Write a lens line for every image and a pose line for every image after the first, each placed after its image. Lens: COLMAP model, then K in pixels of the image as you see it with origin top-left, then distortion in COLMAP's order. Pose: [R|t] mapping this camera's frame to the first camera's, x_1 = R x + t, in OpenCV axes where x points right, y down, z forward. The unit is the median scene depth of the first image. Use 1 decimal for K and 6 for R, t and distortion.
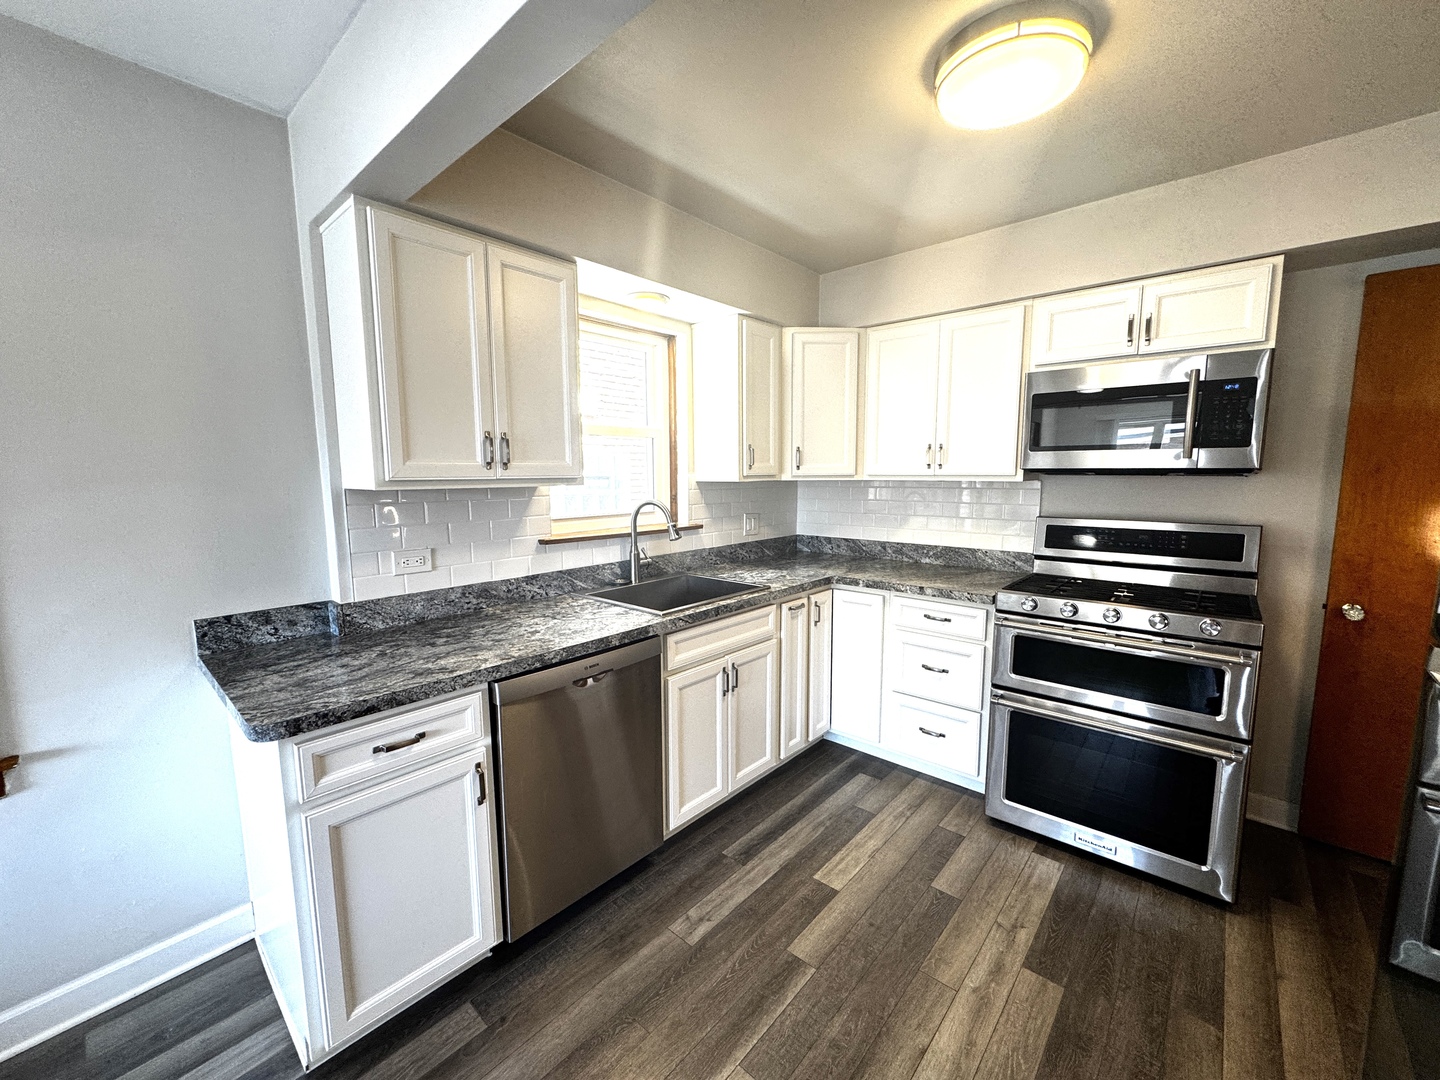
lens RADIAL K [[578.6, 0, 720.0], [0, 578.6, 540.0], [0, 0, 1]] dist [-0.003216, -0.000101]
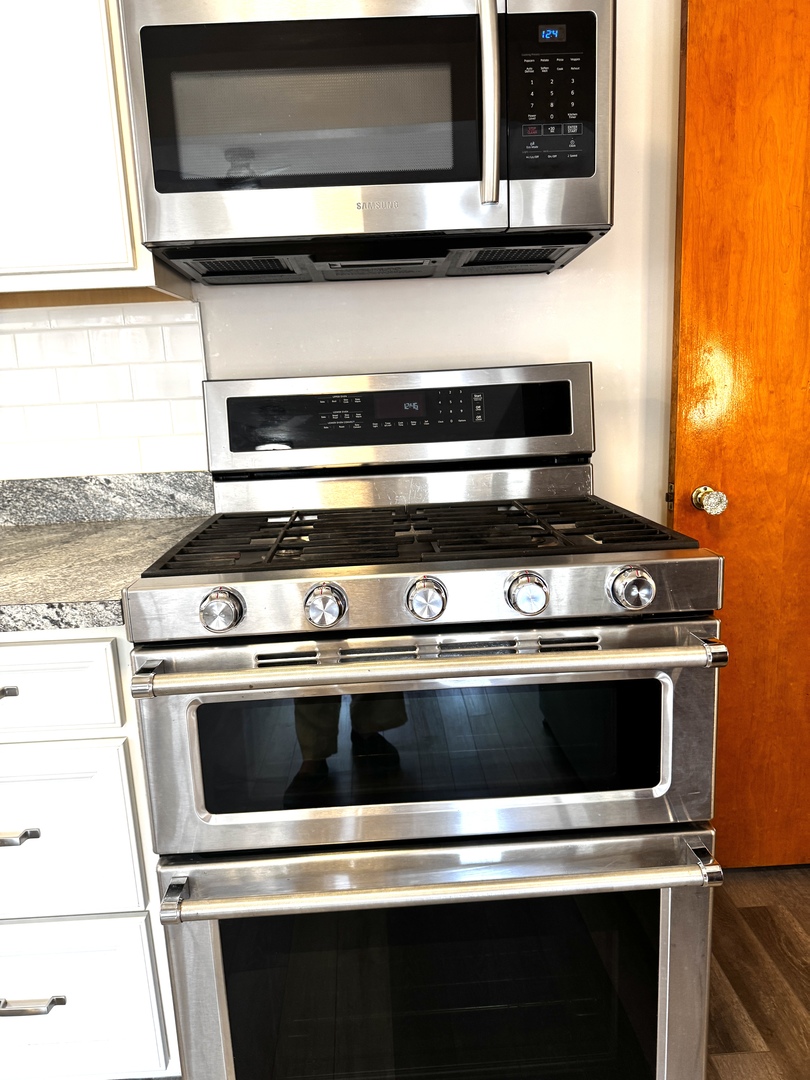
lens RADIAL K [[758.9, 0, 405.0], [0, 758.9, 540.0], [0, 0, 1]] dist [-0.005514, -0.002387]
pose [[0.727379, -0.171942, 0.664346, 0.303639], [0.122511, 0.985086, 0.120820, 0.028718], [-0.675212, -0.006492, 0.737595, 0.557314]]
